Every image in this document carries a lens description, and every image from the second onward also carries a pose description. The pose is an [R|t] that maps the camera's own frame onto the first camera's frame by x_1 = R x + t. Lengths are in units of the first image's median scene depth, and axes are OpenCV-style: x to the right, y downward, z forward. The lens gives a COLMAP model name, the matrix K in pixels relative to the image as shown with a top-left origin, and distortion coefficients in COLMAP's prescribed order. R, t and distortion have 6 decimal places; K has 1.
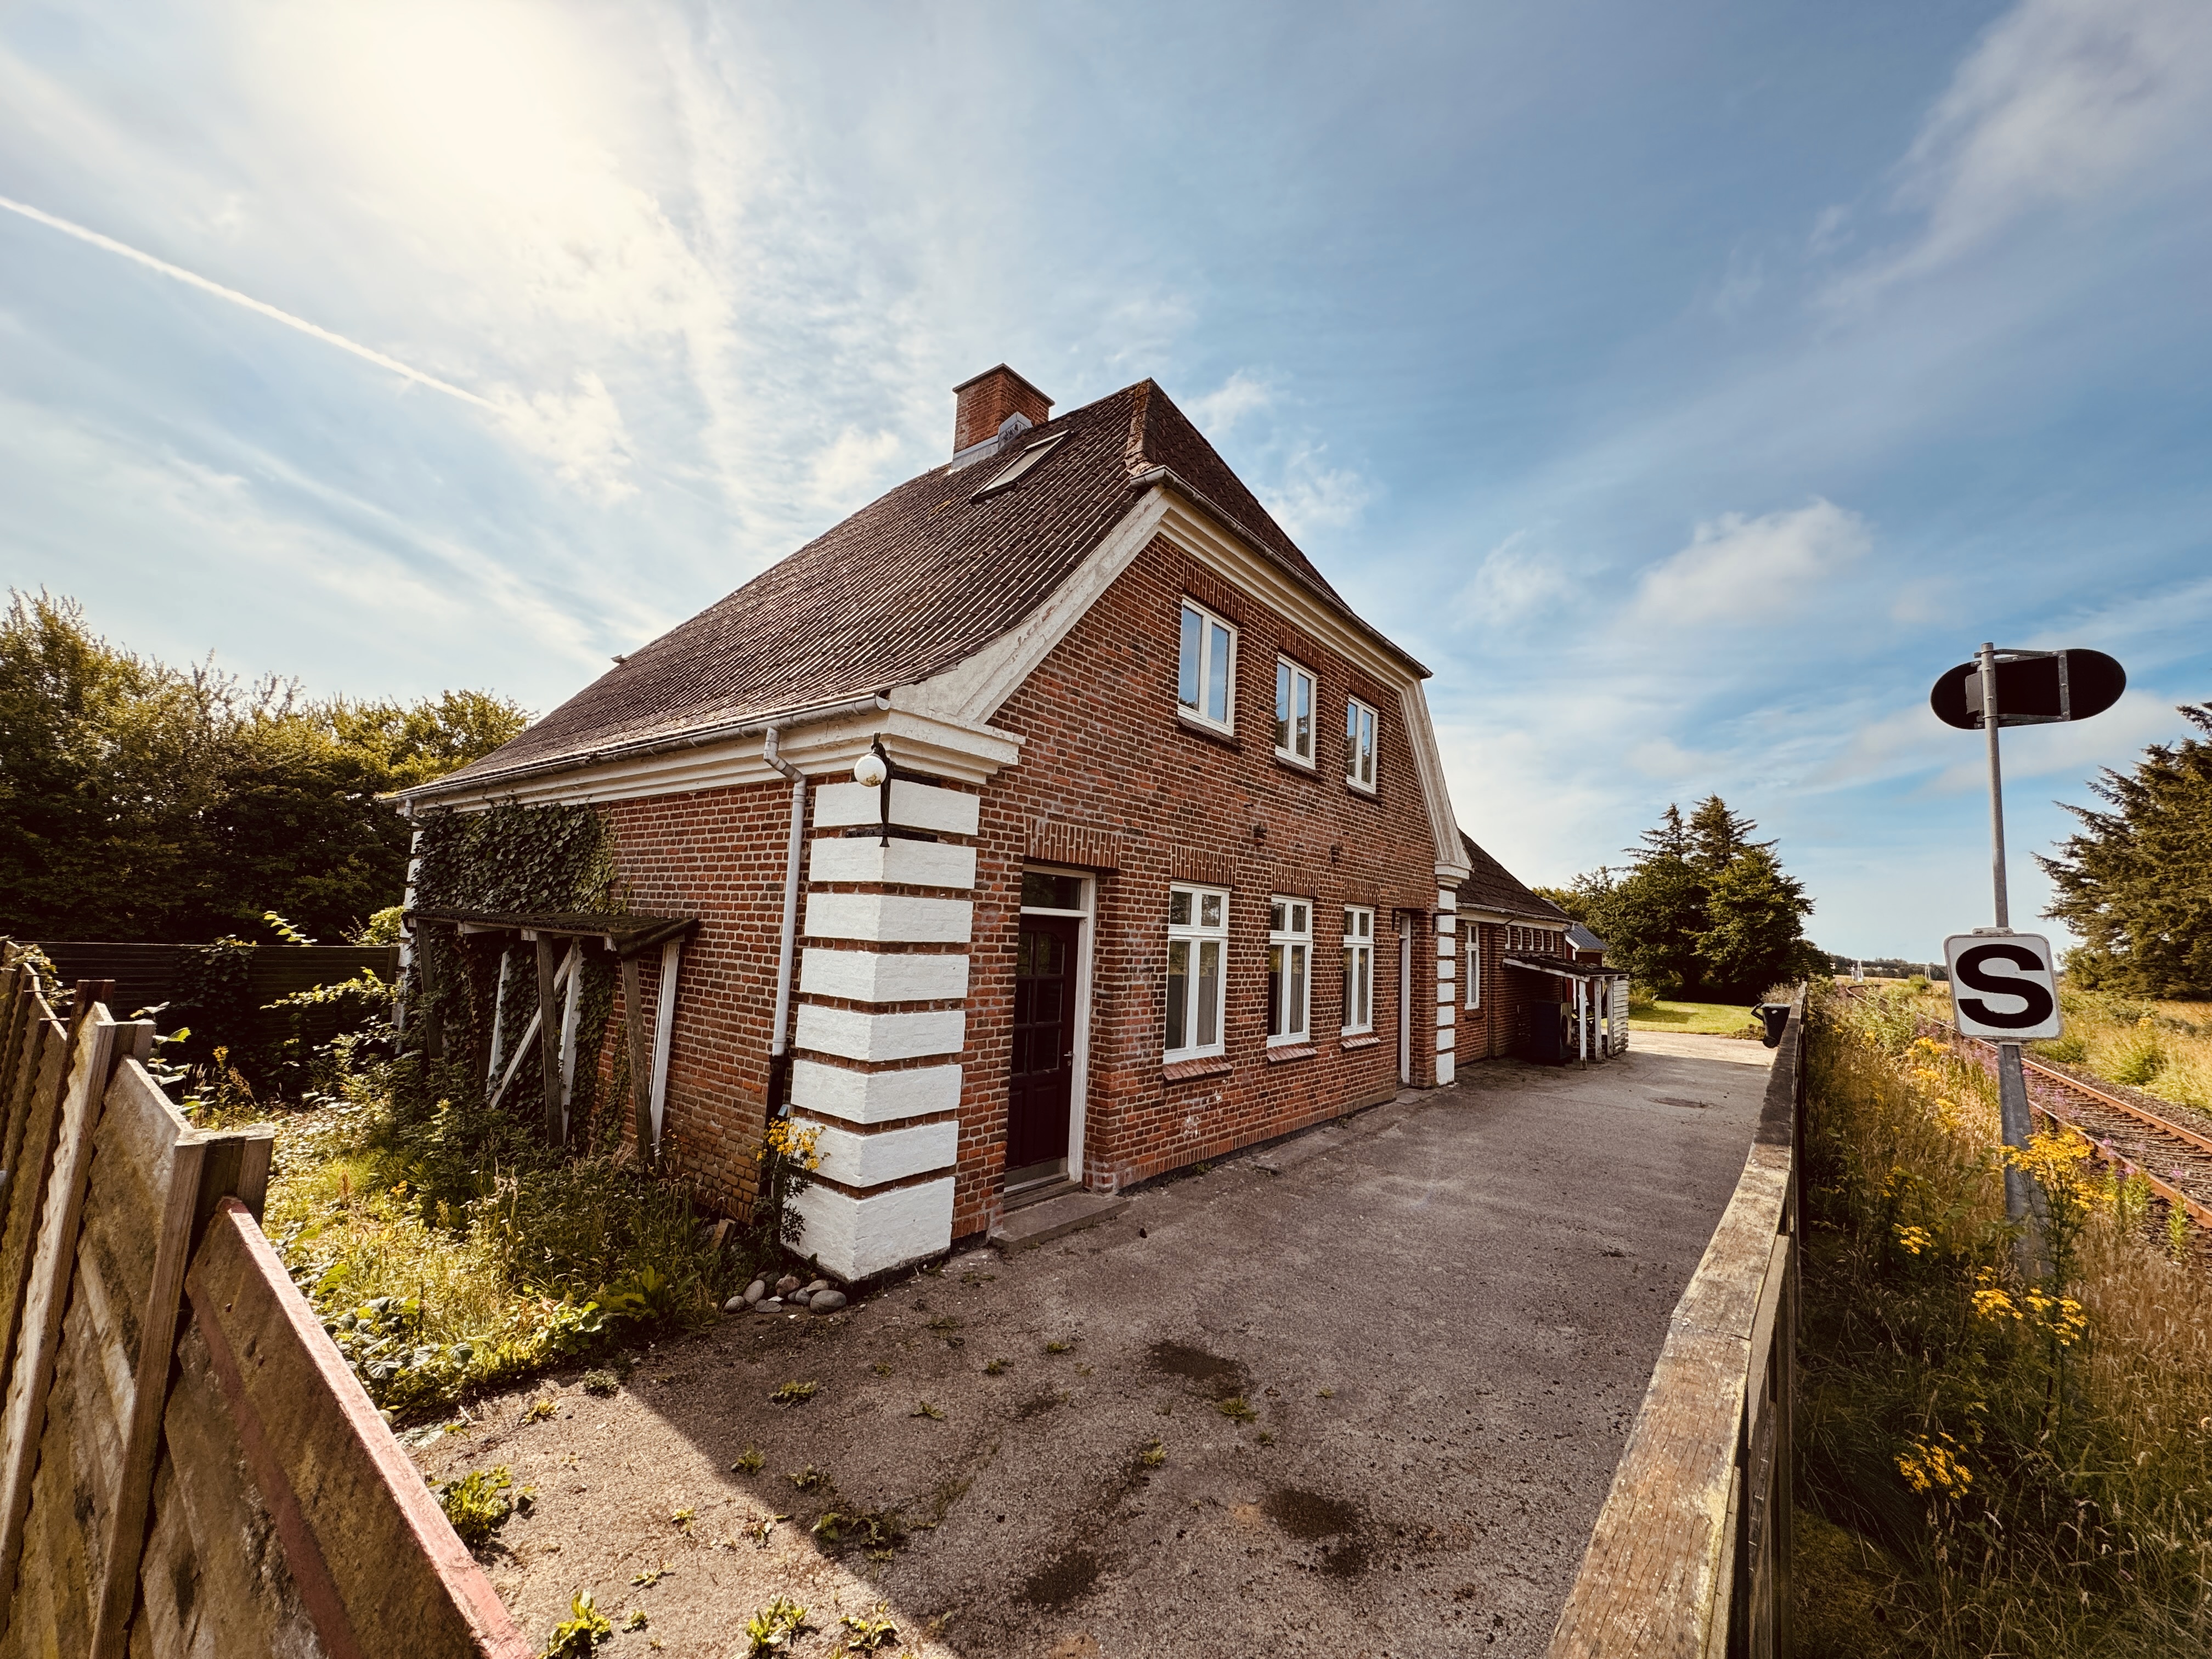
lens RADIAL K [[896.6, 0, 1099.0], [0, 896.6, 829.0], [0, 0, 1]] dist [0.008585, 0.000660]
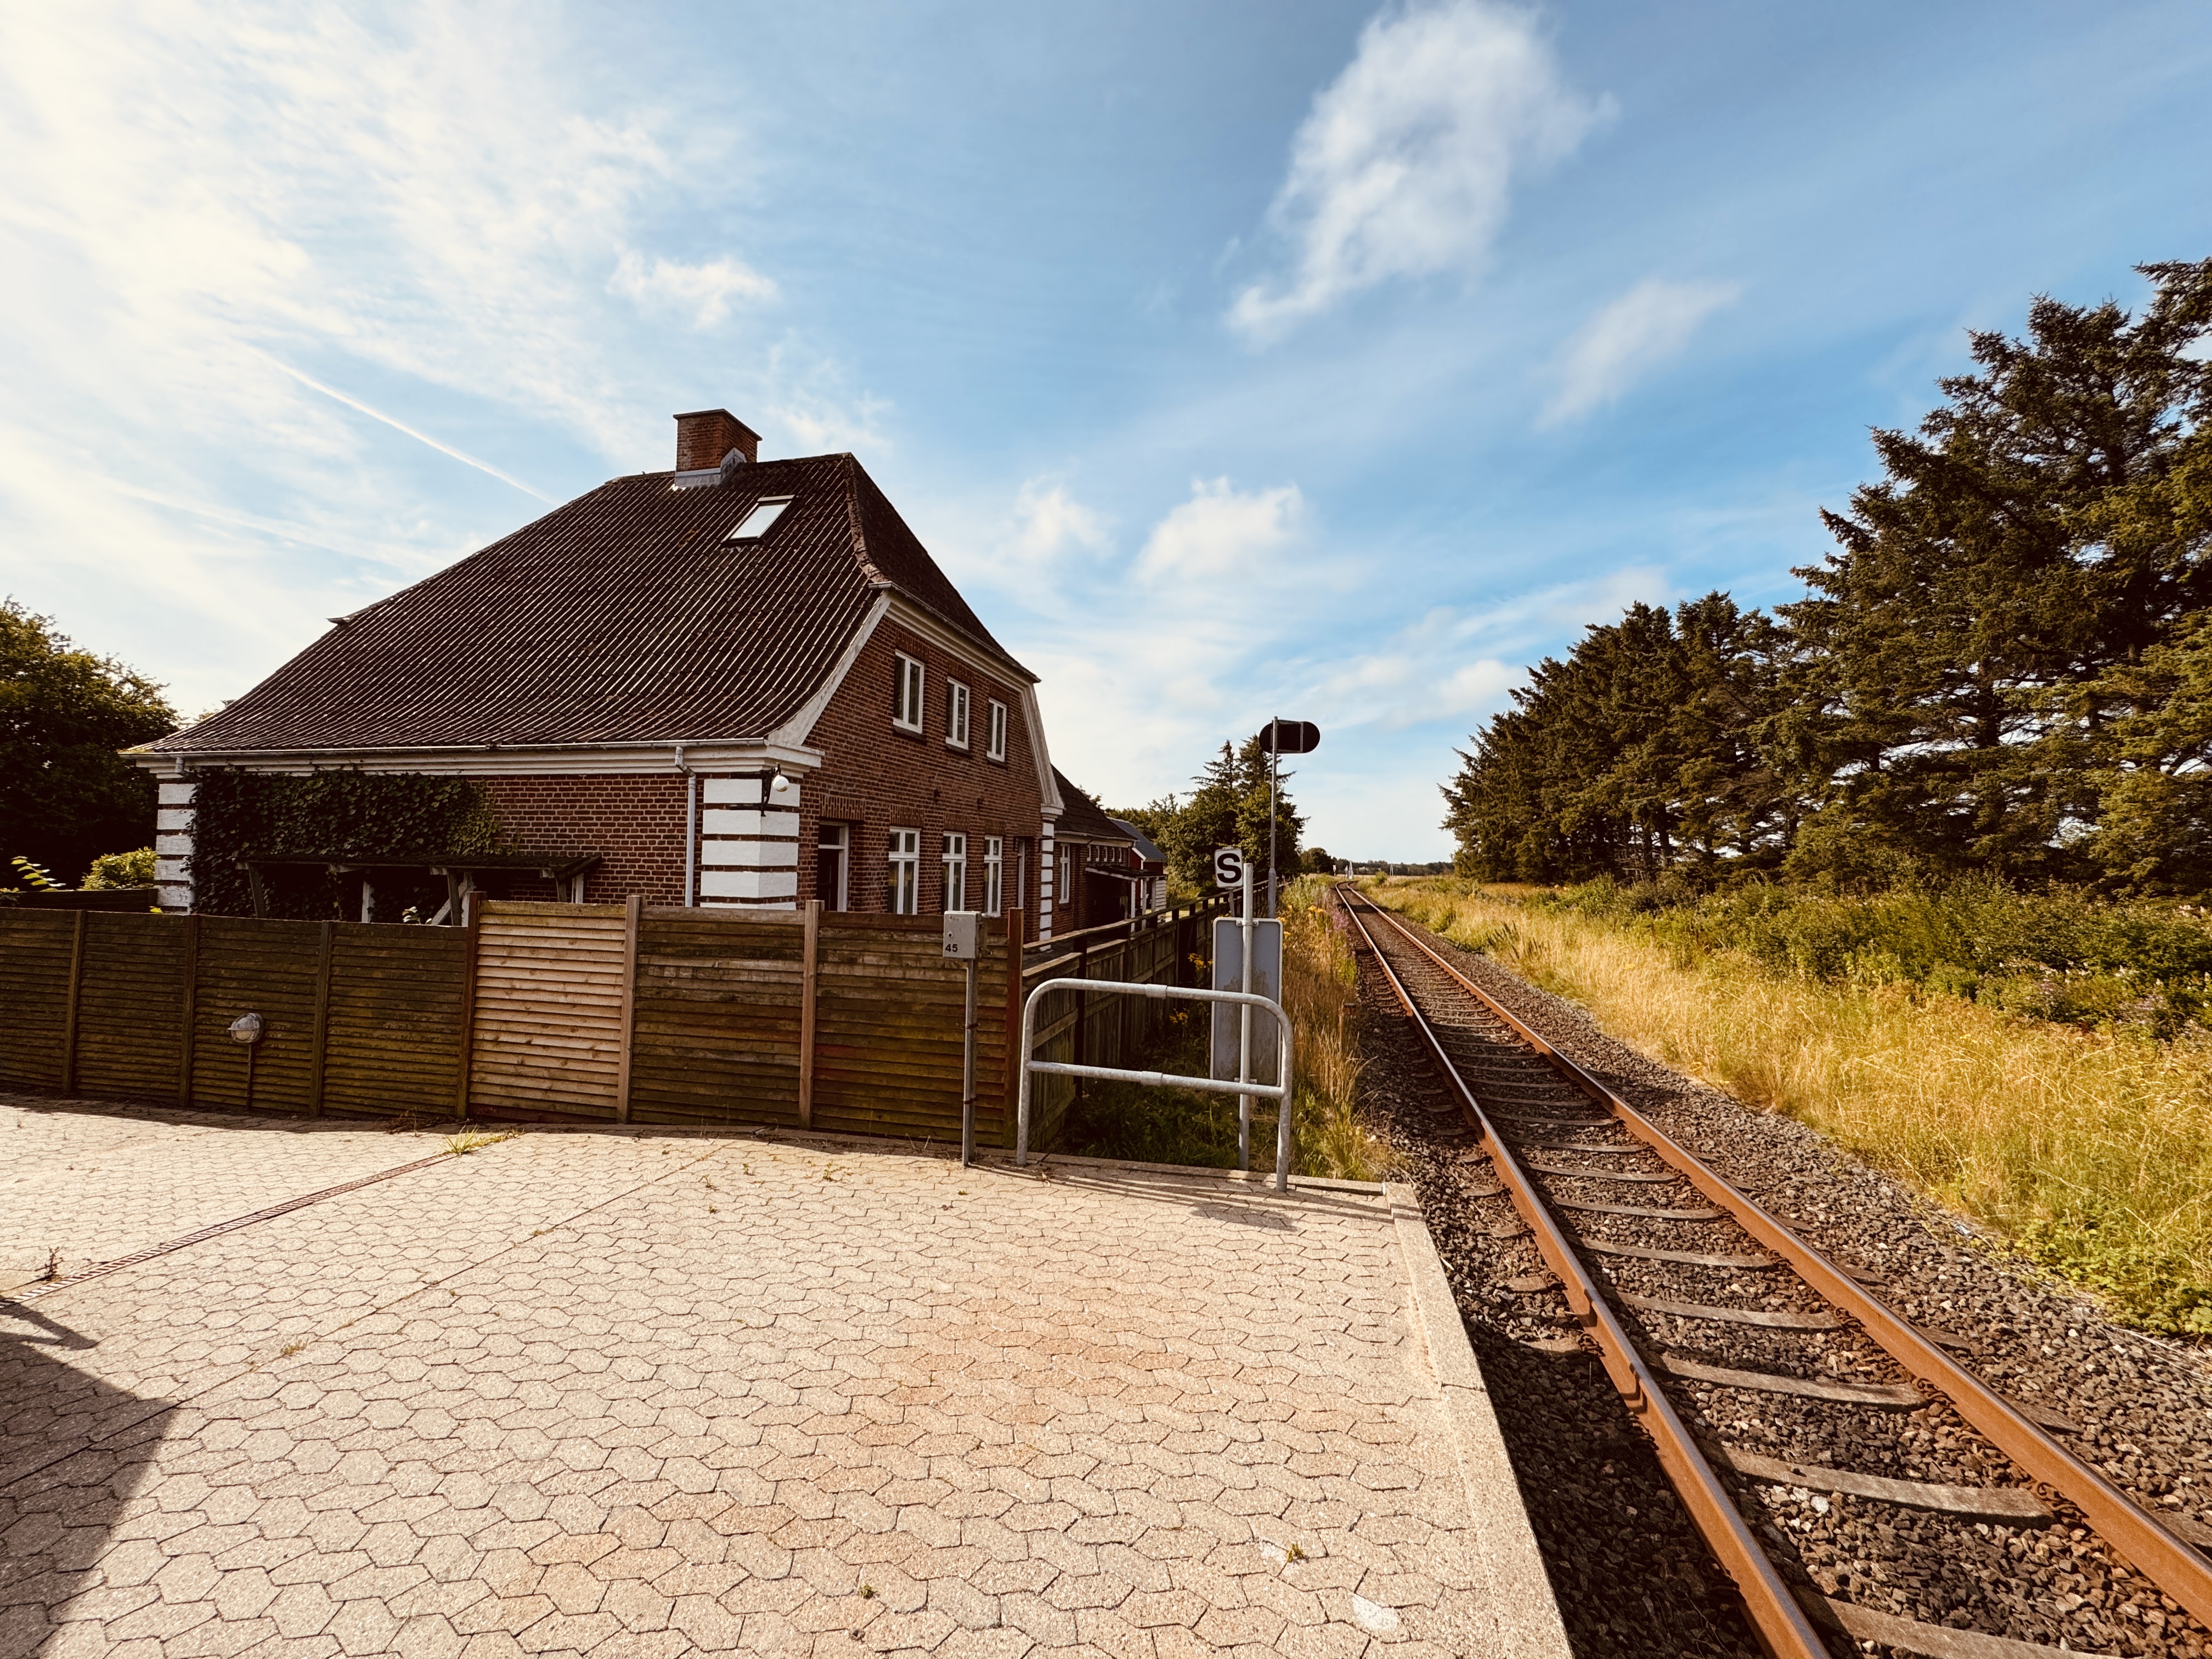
lens RADIAL K [[896.6, 0, 1106.2], [0, 896.6, 835.5], [0, 0, 1]] dist [0.008585, 0.000660]
pose [[0.910764, -0.016773, 0.412585, -0.221103], [-0.023153, 0.995529, 0.091579, -0.079291], [-0.412277, -0.092959, 0.906304, -0.620545]]
